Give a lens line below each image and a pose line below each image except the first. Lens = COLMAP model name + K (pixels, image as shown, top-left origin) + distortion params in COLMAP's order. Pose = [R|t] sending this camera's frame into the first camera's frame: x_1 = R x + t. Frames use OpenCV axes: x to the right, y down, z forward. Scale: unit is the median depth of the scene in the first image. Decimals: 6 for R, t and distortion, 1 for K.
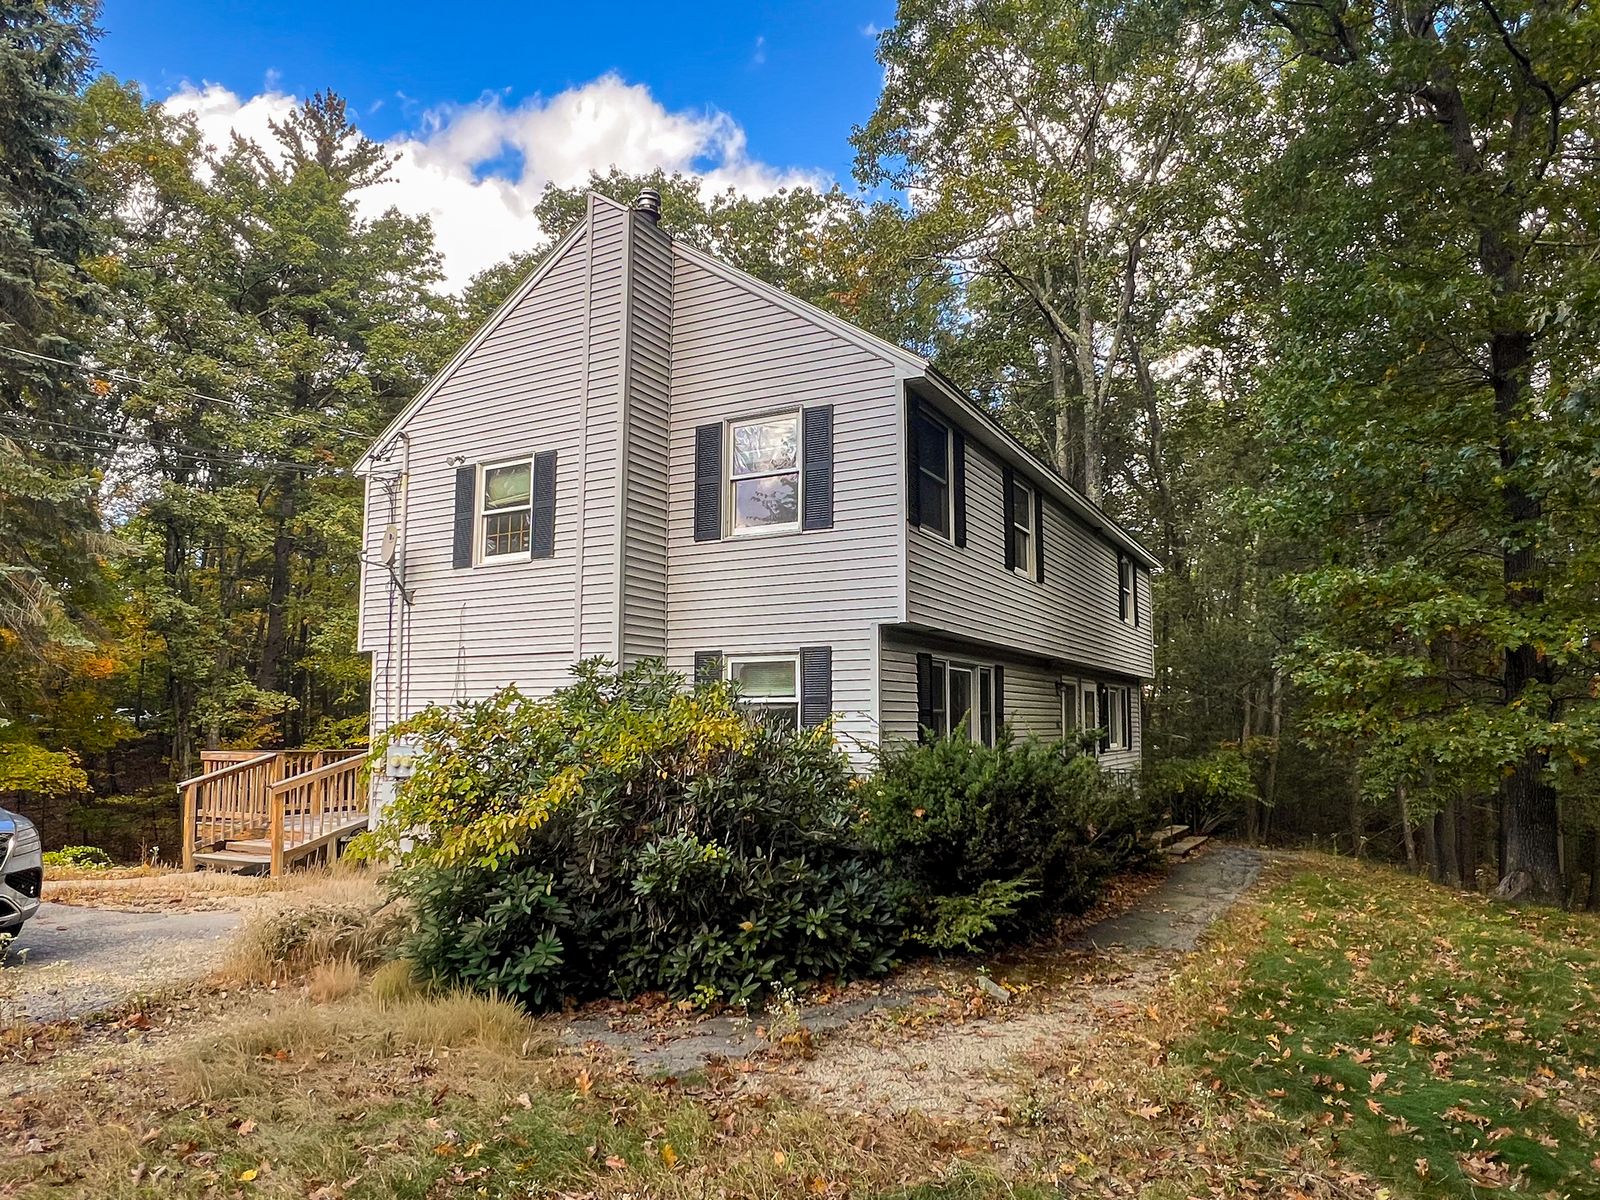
lens RADIAL K [[1039.6, 0, 802.0], [0, 1039.6, 630.8], [0, 0, 1]] dist [-0.073019, -0.000278]
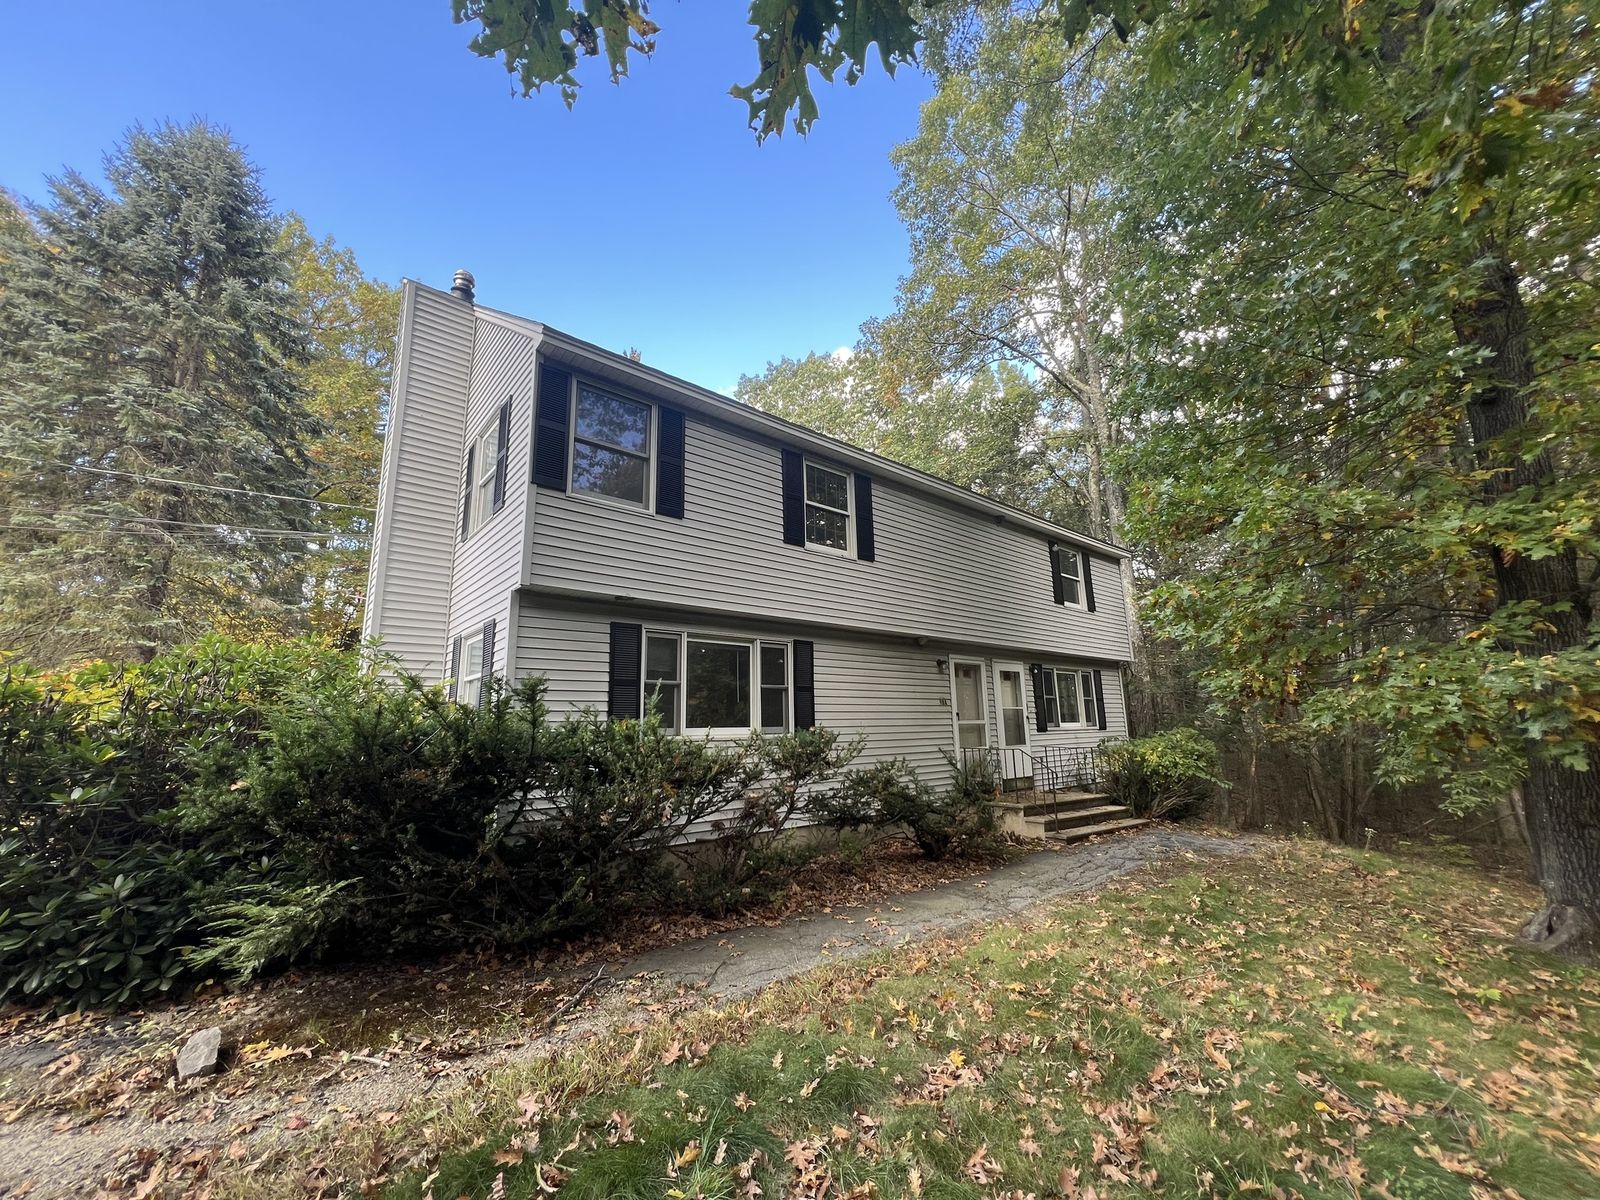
lens RADIAL K [[640.0, 0, 800.1], [0, 640.0, 605.9], [0, 0, 1]] dist [-0.000463, 0.000041]
pose [[0.928524, -0.091011, -0.359944, 0.326572], [0.054261, 0.992345, -0.110939, 0.054369], [0.367285, 0.083478, 0.926355, 0.323420]]
